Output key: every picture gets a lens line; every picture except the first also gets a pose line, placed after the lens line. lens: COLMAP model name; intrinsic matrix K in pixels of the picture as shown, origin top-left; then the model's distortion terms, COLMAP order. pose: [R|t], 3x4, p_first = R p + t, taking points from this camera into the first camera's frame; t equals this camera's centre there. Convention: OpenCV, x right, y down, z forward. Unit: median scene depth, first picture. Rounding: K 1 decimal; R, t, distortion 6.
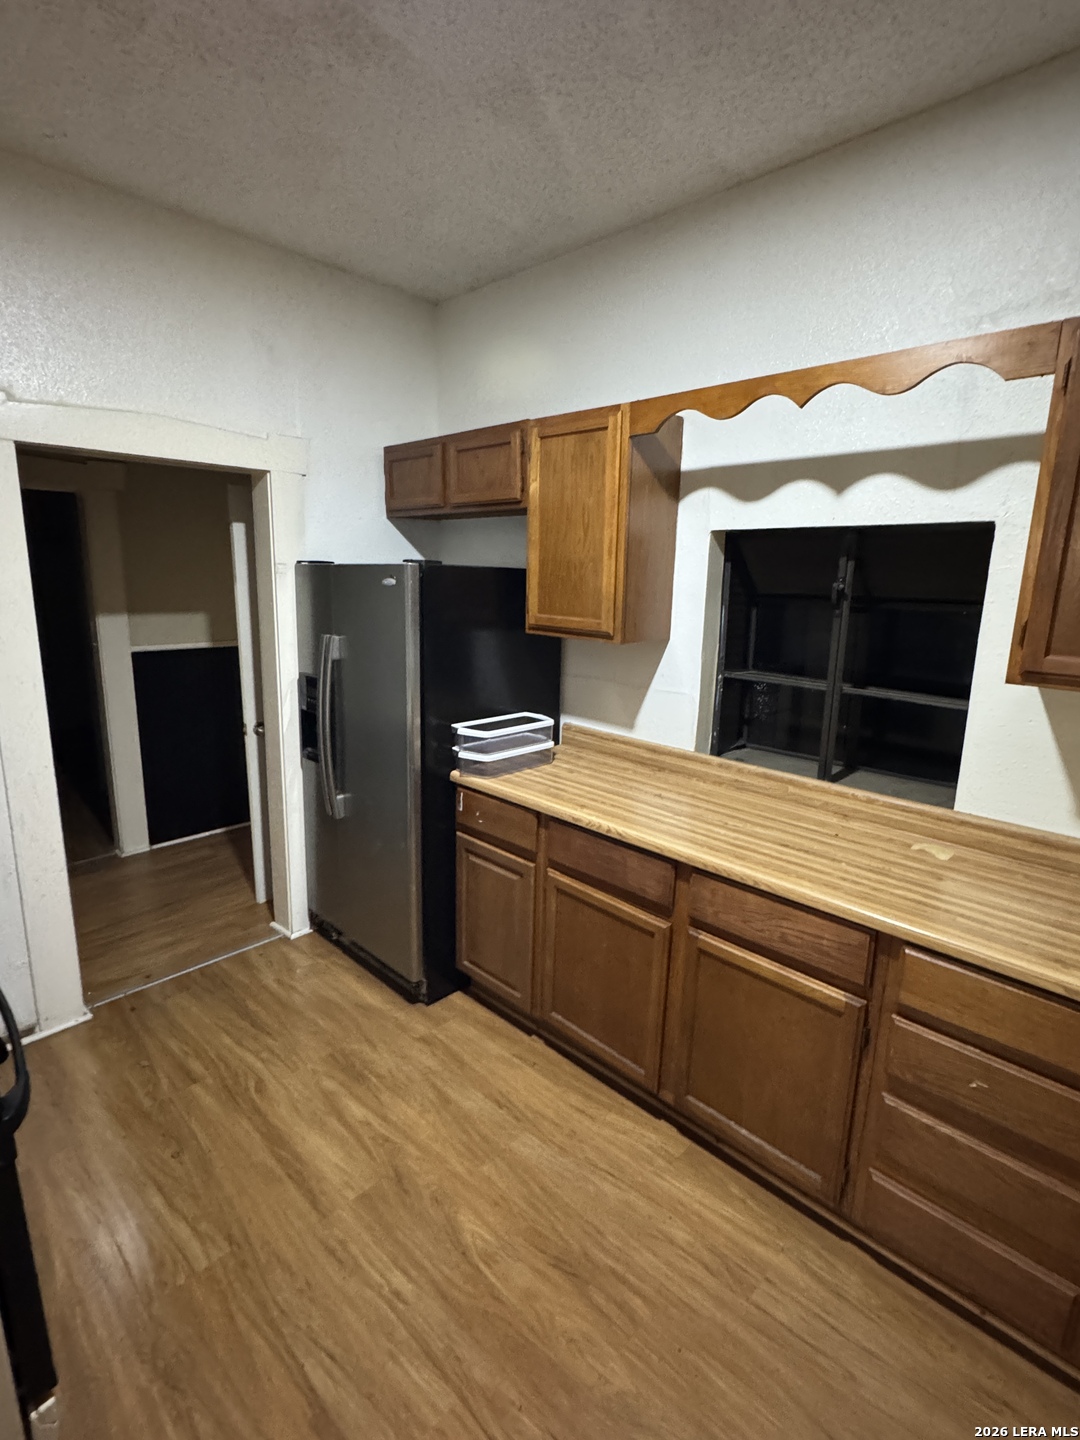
lens RADIAL K [[689.6, 0, 539.4], [0, 689.6, 717.0], [0, 0, 1]] dist [0.002908, 0.000258]
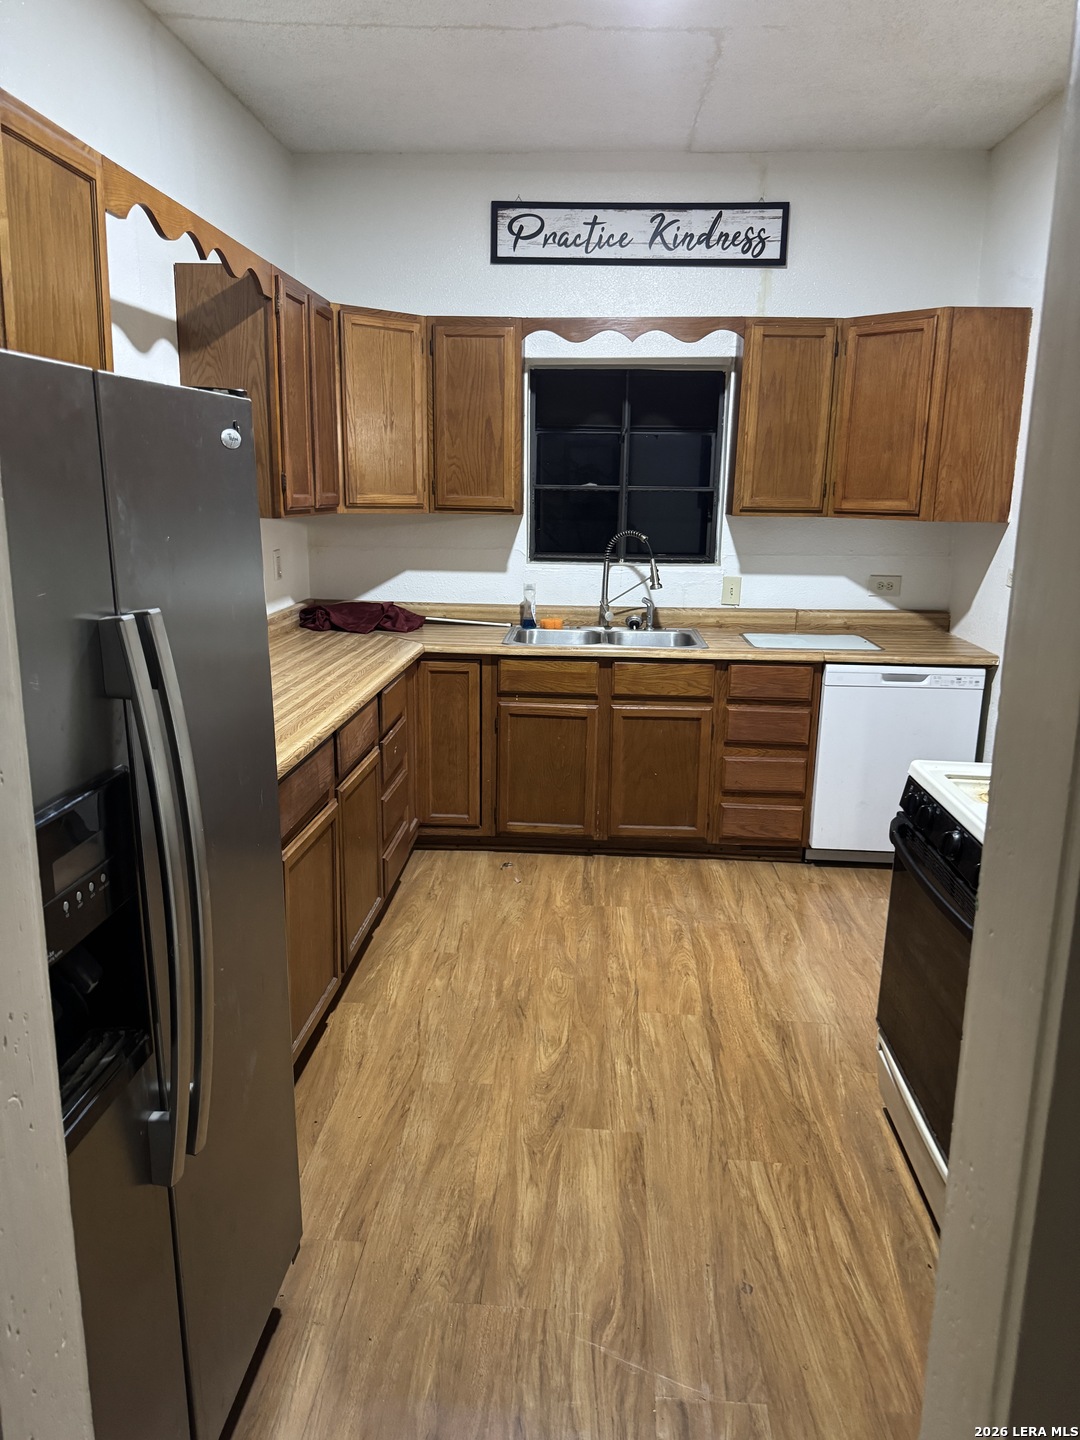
lens RADIAL K [[1024.9, 0, 540.1], [0, 1024.9, 719.2], [0, 0, 1]] dist [0.005000, -0.001245]
pose [[-0.647395, -0.199096, 0.735691, -1.087088], [0.137406, 0.918971, 0.369611, -0.311884], [-0.749666, 0.340372, -0.567580, 1.625195]]
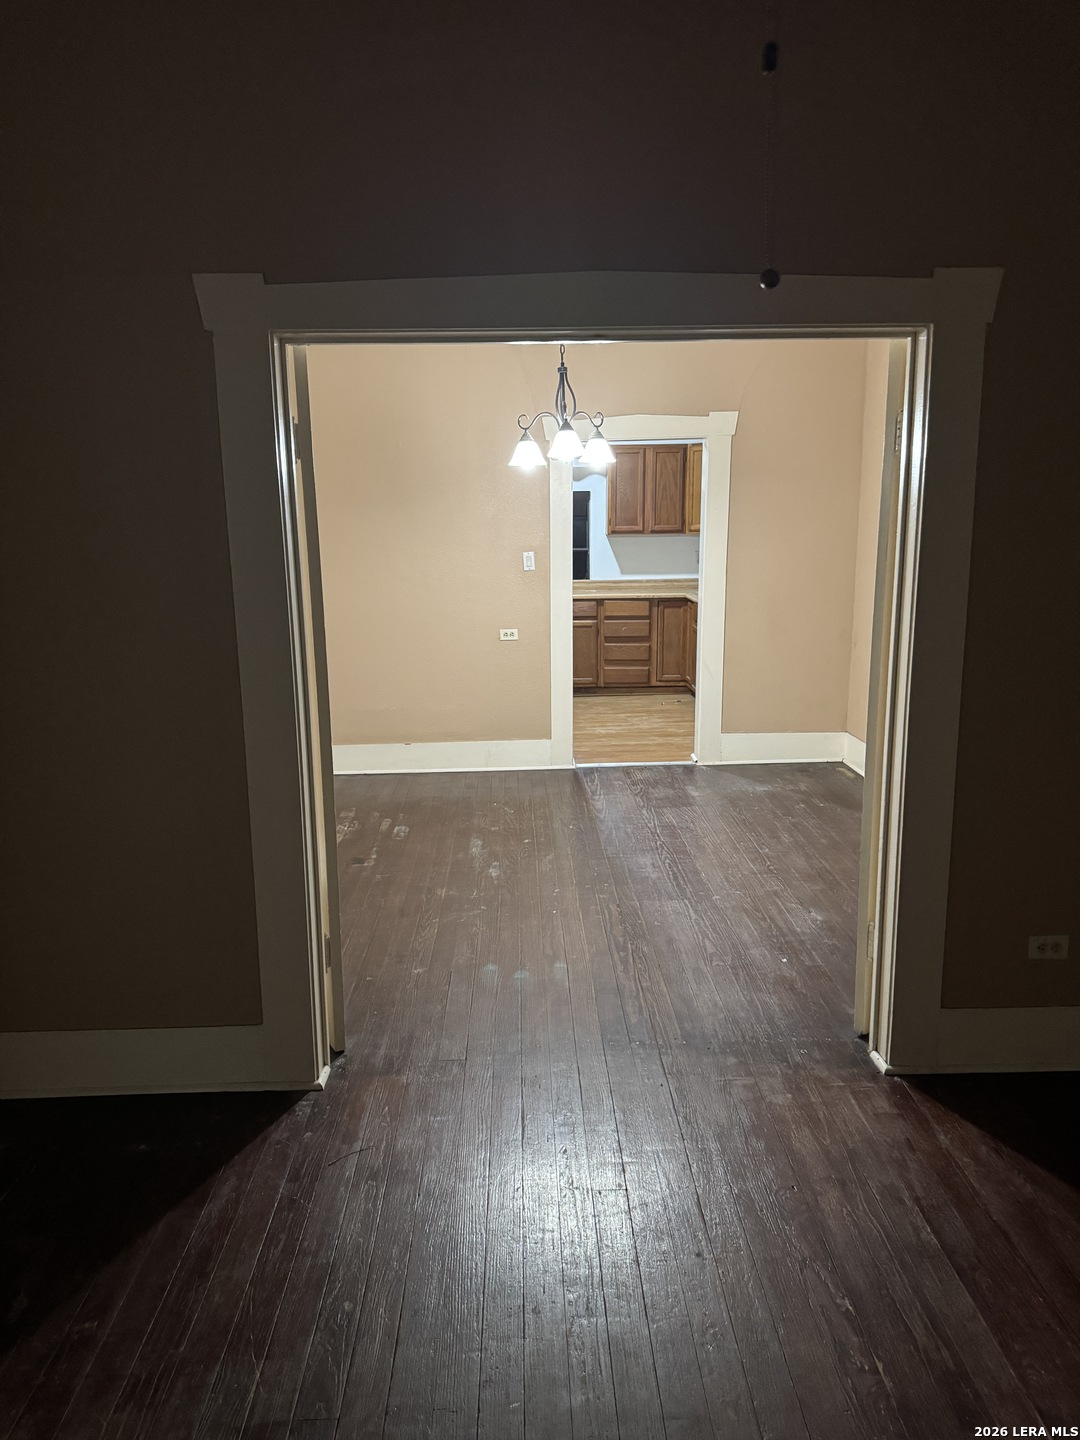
lens RADIAL K [[1024.9, 0, 539.7], [0, 1024.9, 721.7], [0, 0, 1]] dist [0.005000, -0.001245]
pose [[0.702880, -0.145258, 0.696319, -2.798462], [0.165828, 0.985416, 0.038176, 0.523809], [-0.691709, 0.088636, 0.716717, -2.058373]]
